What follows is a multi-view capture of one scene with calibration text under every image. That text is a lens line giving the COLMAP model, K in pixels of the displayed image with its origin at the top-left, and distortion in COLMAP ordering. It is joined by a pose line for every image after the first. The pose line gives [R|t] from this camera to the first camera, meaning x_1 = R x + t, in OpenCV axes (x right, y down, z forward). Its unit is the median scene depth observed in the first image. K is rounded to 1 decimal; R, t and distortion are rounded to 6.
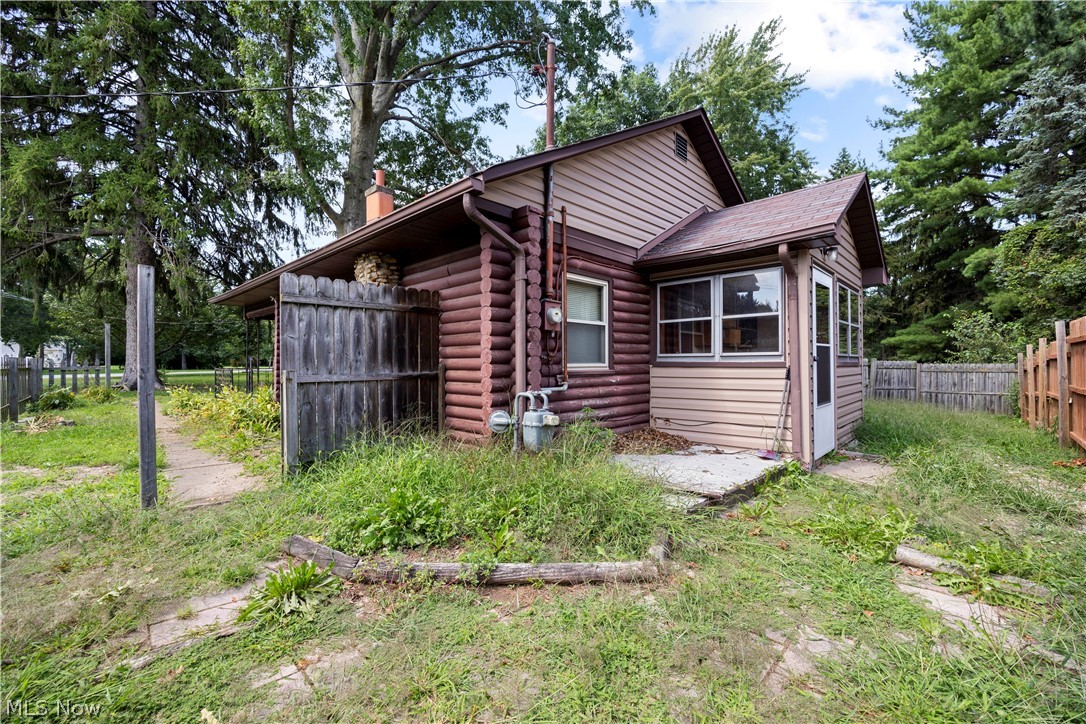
lens RADIAL K [[454.2, 0, 541.5], [0, 454.2, 359.5], [0, 0, 1]] dist [-0.012662, 0.000278]
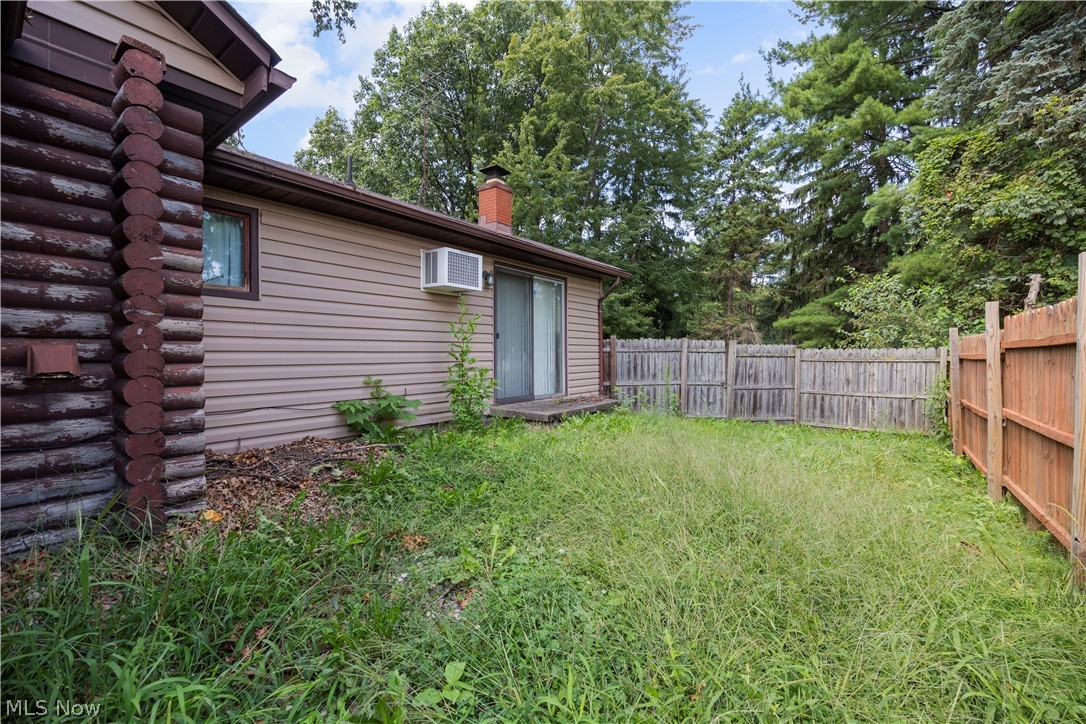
lens RADIAL K [[454.2, 0, 541.5], [0, 454.2, 359.5], [0, 0, 1]] dist [-0.012662, 0.000278]
pose [[0.991125, -0.005883, 0.132802, 0.384899], [0.002727, 0.999710, 0.023936, 0.007390], [-0.132904, -0.023361, 0.990854, 0.404527]]
